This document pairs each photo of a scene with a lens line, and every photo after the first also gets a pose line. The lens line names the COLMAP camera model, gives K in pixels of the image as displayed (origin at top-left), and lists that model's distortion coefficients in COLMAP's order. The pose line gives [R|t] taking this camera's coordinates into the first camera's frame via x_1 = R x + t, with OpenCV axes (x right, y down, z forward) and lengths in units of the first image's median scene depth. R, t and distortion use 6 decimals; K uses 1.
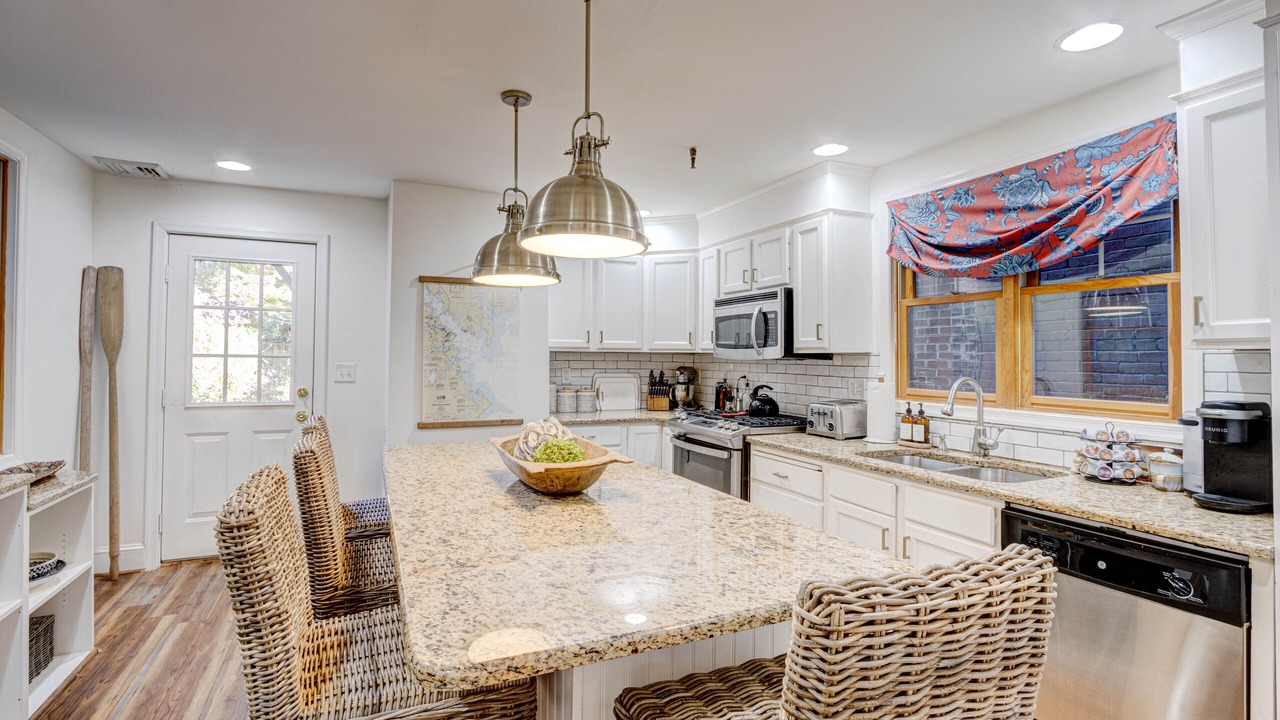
lens RADIAL K [[626.1, 0, 638.1], [0, 626.1, 340.4], [0, 0, 1]] dist [-0.016659, 0.001627]
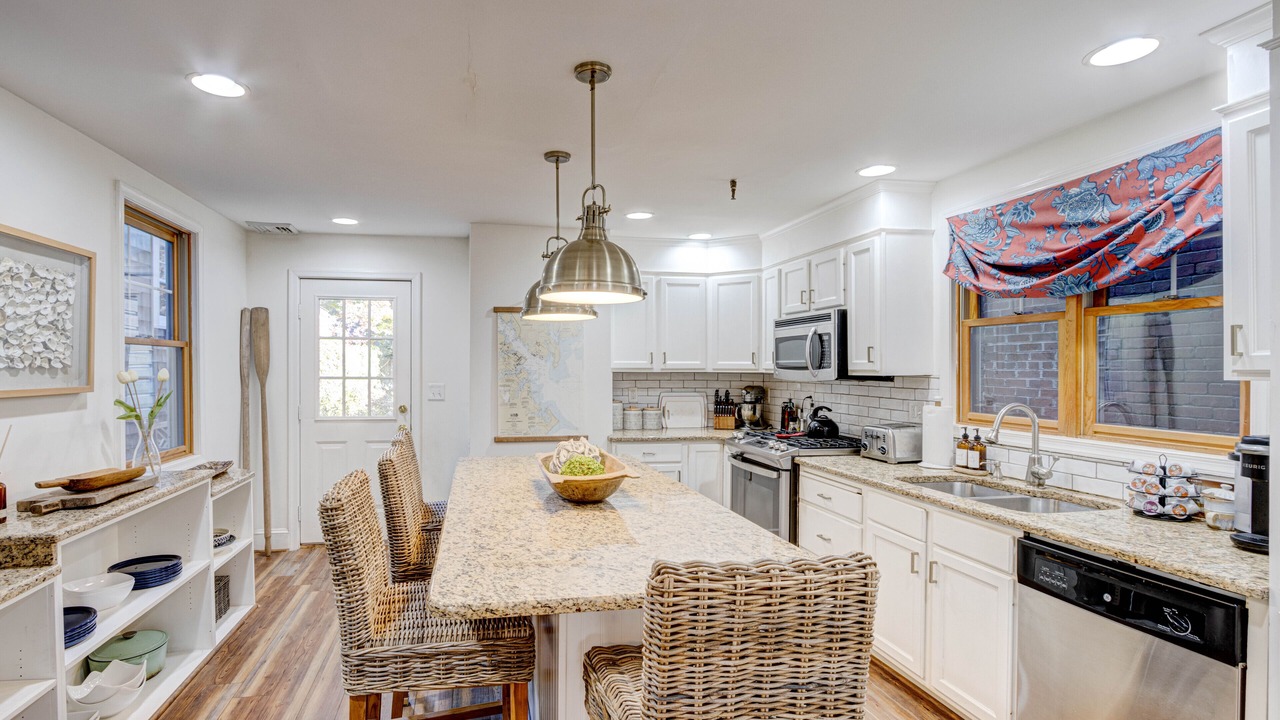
lens RADIAL K [[664.6, 0, 584.0], [0, 664.6, 368.6], [0, 0, 1]] dist [-0.022006, 0.002317]
pose [[0.967353, -0.003696, -0.253404, 0.132568], [0.011263, 0.999533, 0.028417, -0.029599], [0.253181, -0.030344, 0.966943, -0.144156]]
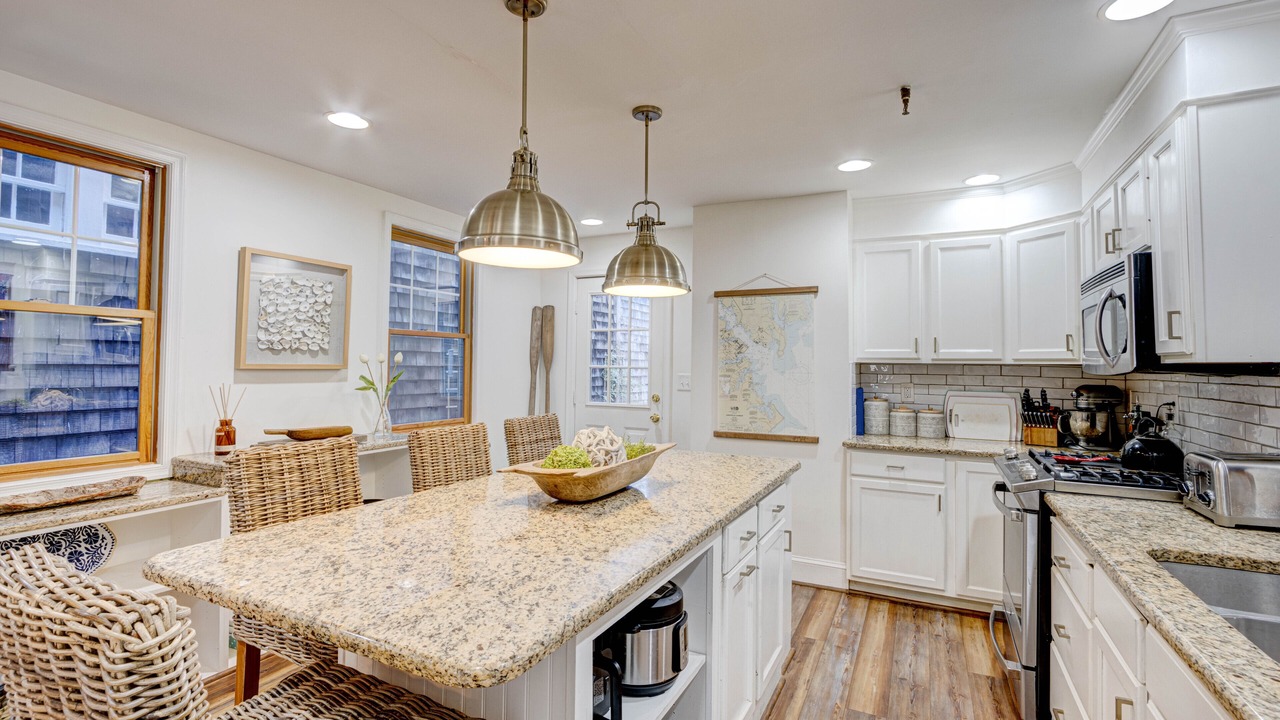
lens RADIAL K [[626.1, 0, 638.1], [0, 626.1, 340.4], [0, 0, 1]] dist [-0.016659, 0.001627]
pose [[0.595831, -0.032822, -0.802439, 0.510973], [0.013307, 0.999431, -0.030999, 0.012506], [0.803000, 0.007792, 0.595928, 0.323620]]
